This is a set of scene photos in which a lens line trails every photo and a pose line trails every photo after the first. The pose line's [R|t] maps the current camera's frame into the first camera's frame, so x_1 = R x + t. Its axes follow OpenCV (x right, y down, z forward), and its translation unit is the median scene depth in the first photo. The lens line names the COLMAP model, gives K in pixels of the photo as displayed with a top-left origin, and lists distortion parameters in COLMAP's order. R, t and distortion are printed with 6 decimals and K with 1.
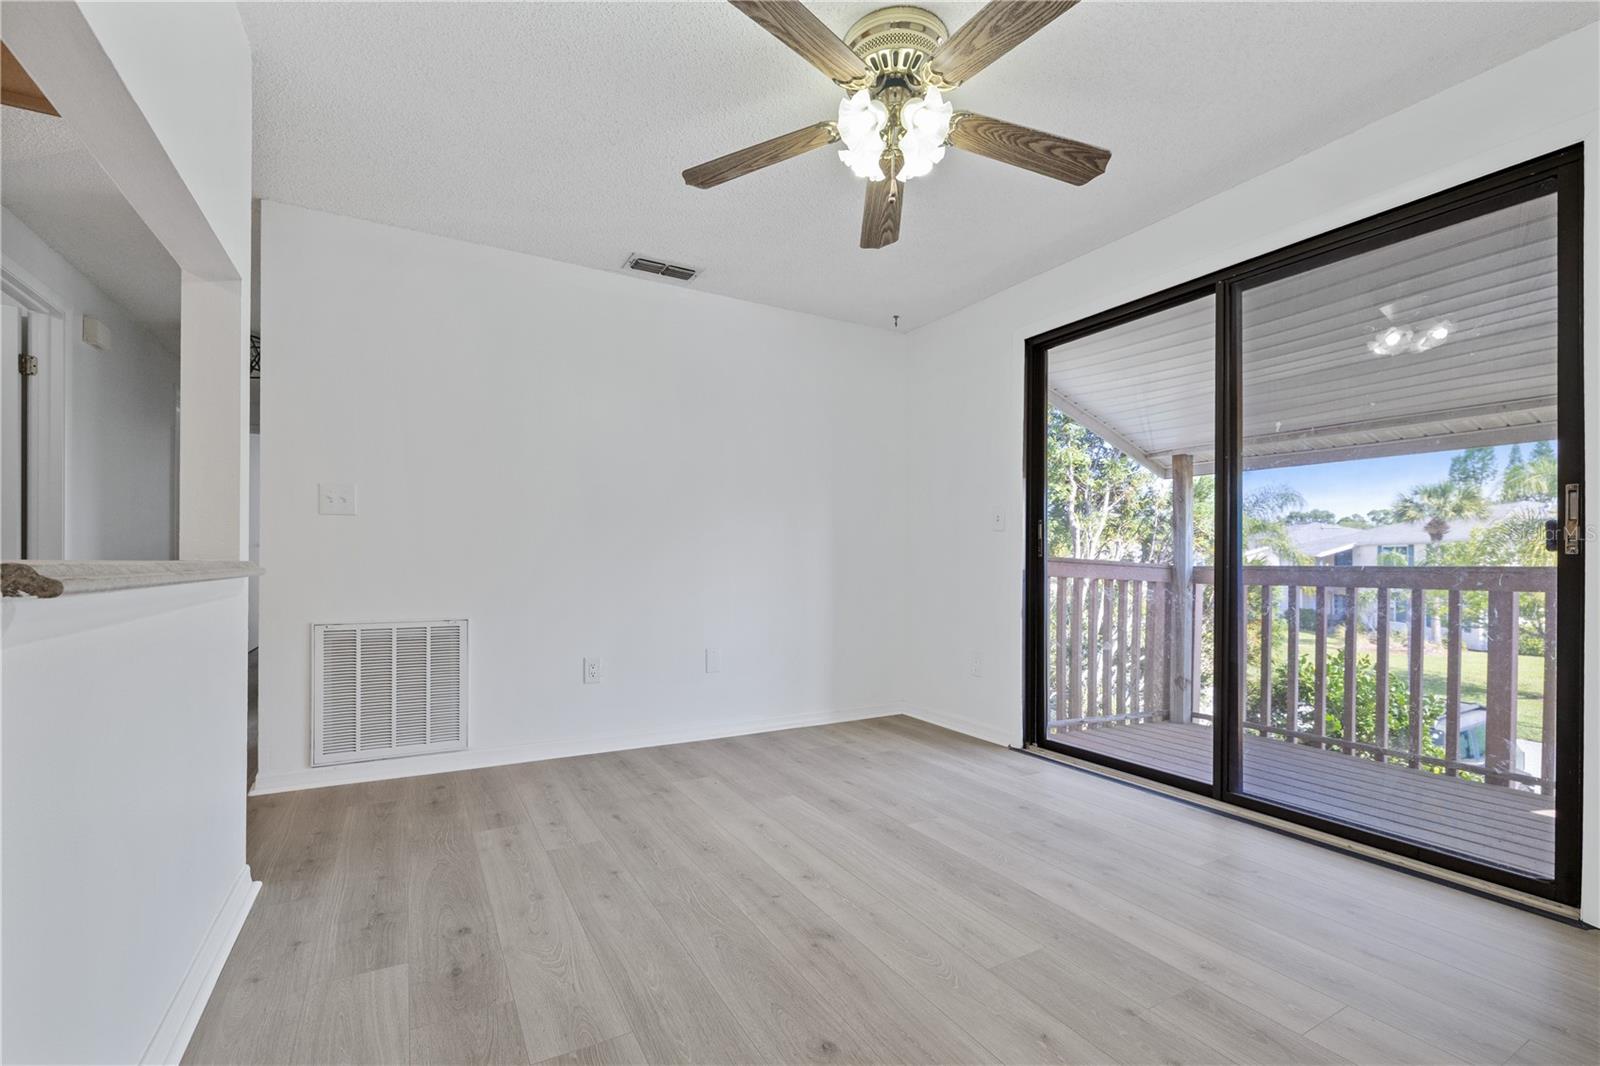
lens RADIAL K [[685.3, 0, 783.6], [0, 685.3, 560.2], [0, 0, 1]] dist [-0.000886, 0.000159]
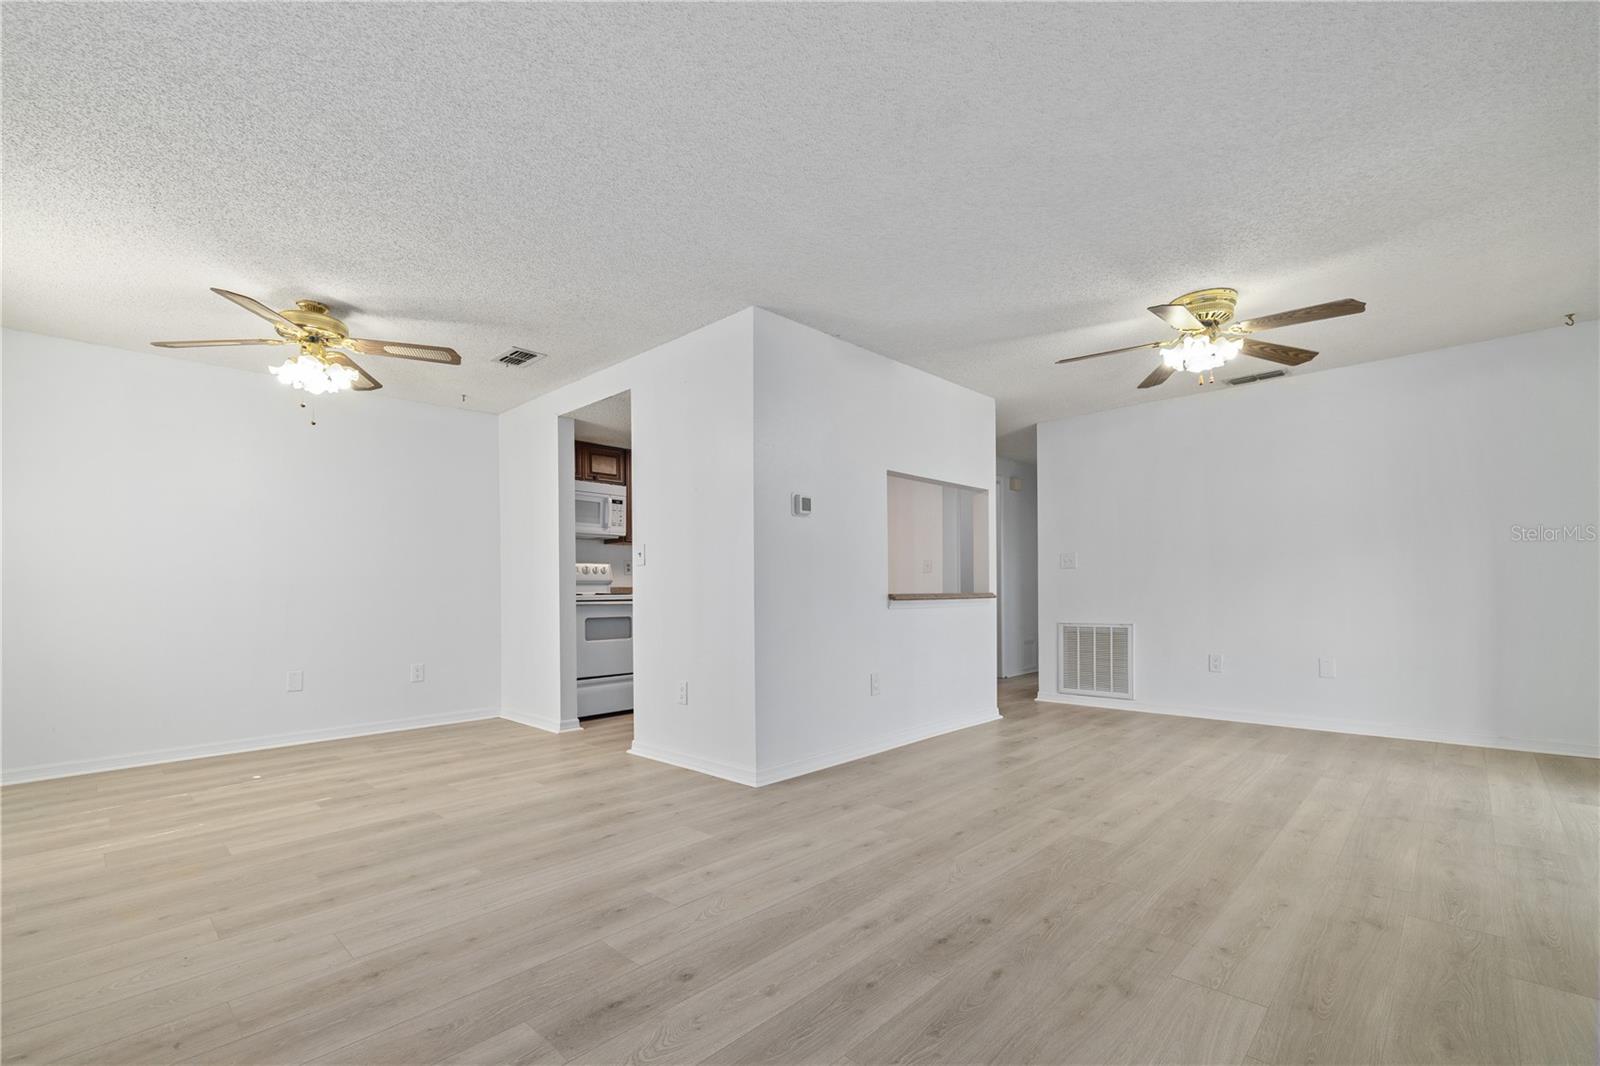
lens RADIAL K [[696.1, 0, 777.9], [0, 696.1, 611.4], [0, 0, 1]] dist [-0.001325, 0.000342]
pose [[0.289047, 0.015320, -0.957192, 0.994368], [0.014762, 0.999682, 0.020458, 0.005229], [0.957201, -0.020044, 0.288728, -0.371683]]
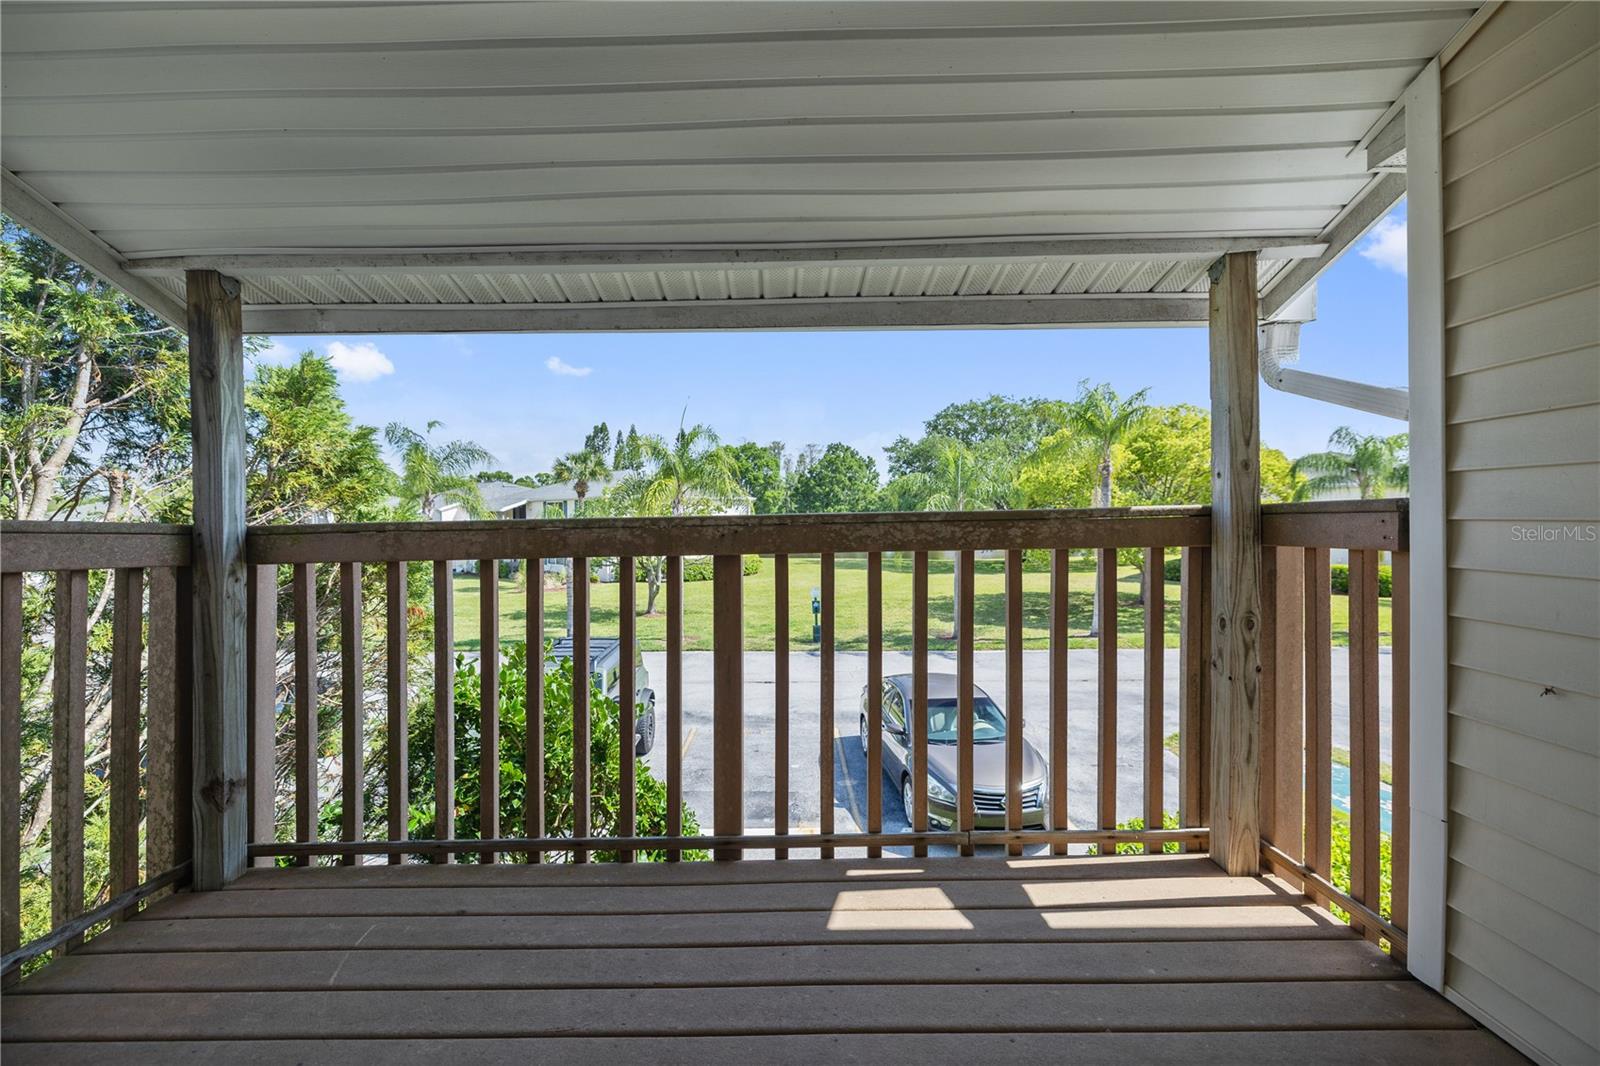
lens RADIAL K [[696.2, 0, 793.1], [0, 696.2, 520.6], [0, 0, 1]] dist [-0.000785, 0.000124]
pose [[0.489252, -0.019226, 0.871931, 0.605106], [0.013283, 0.999805, 0.014592, 0.004842], [-0.872041, 0.004442, 0.489412, 0.742403]]
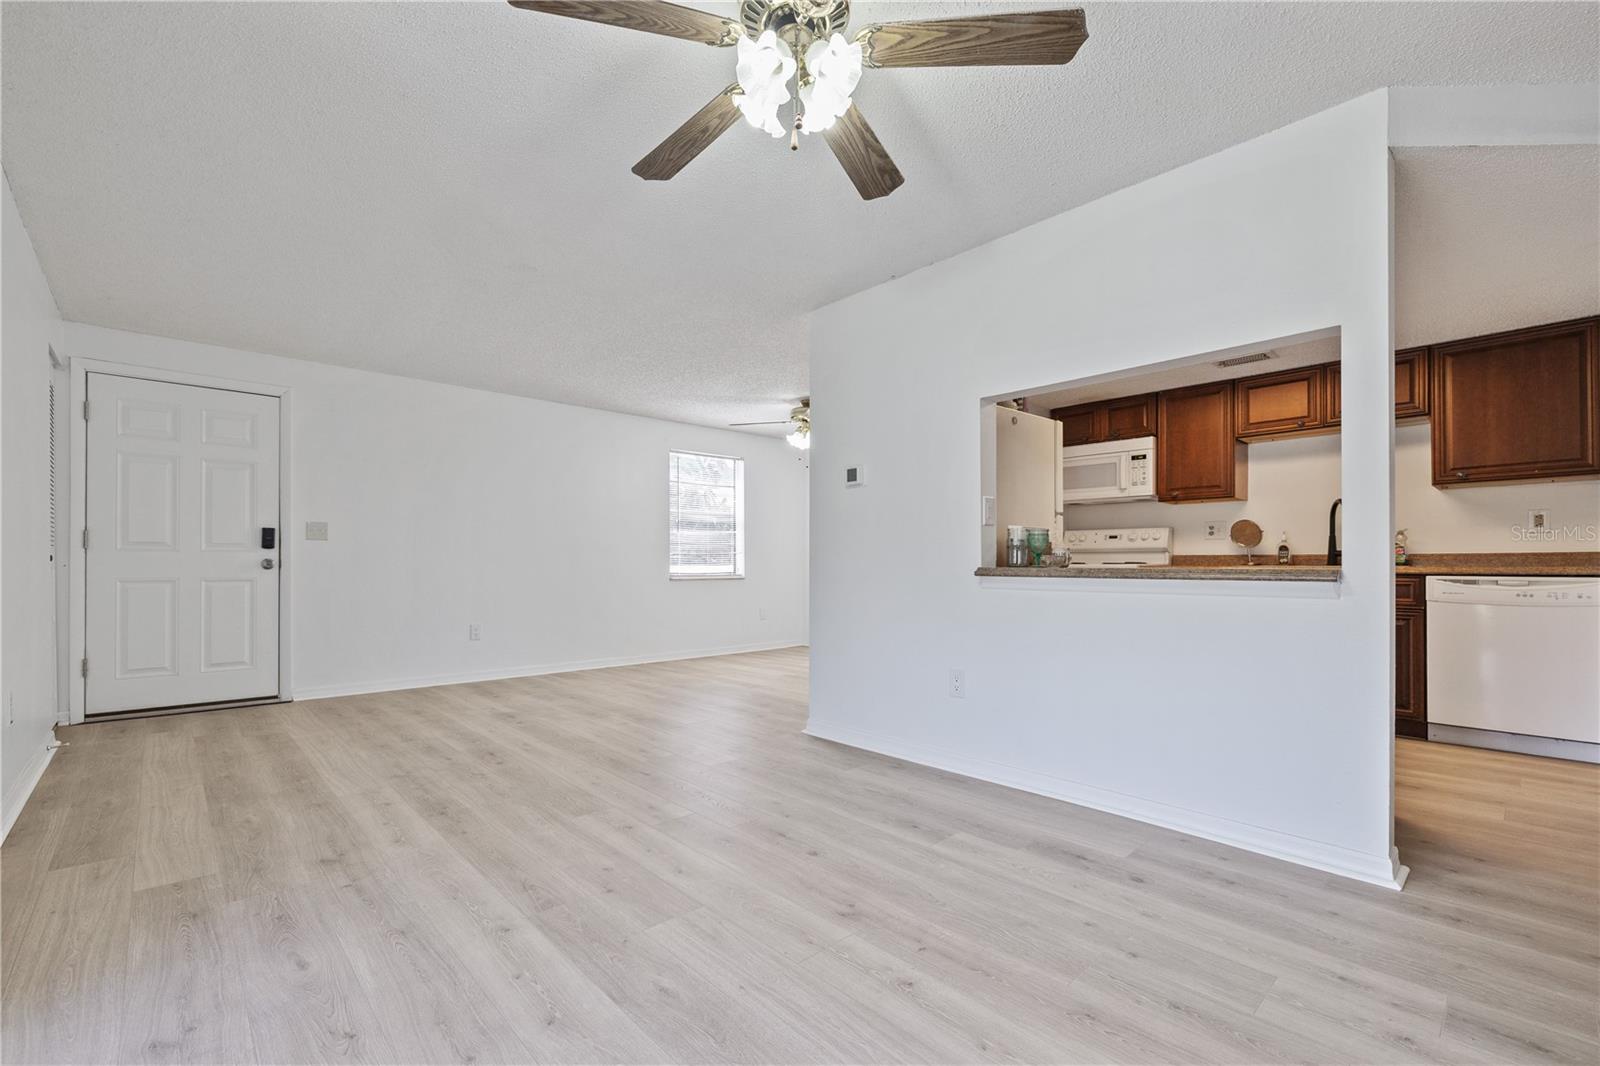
lens RADIAL K [[694.2, 0, 787.2], [0, 694.2, 583.1], [0, 0, 1]] dist [0.000860, 0.000489]
pose [[-0.972081, -0.001824, -0.234639, 0.235899], [-0.007633, 0.999686, 0.023852, 0.003326], [0.234522, 0.024977, -0.971790, 1.170070]]
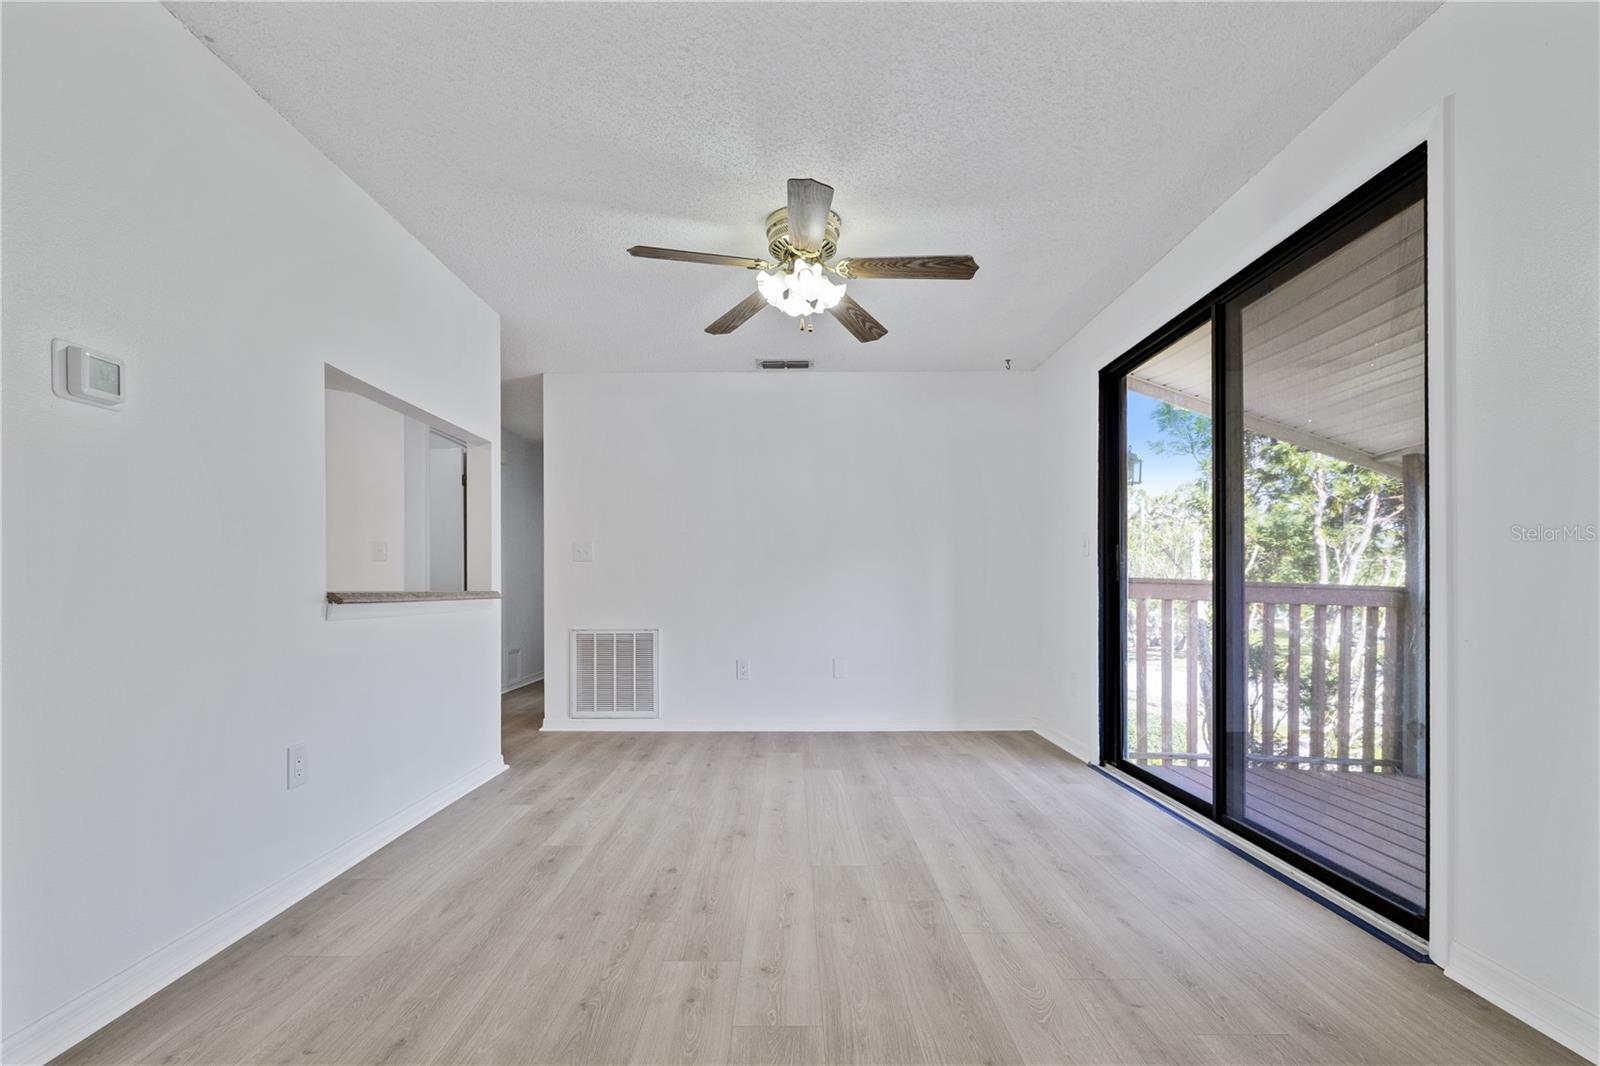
lens RADIAL K [[694.2, 0, 787.2], [0, 694.2, 583.1], [0, 0, 1]] dist [0.000860, 0.000489]
pose [[0.874887, -0.012585, -0.484163, 0.522151], [0.009531, 0.999916, -0.008768, 0.003685], [0.484233, 0.003056, 0.874934, -0.172908]]
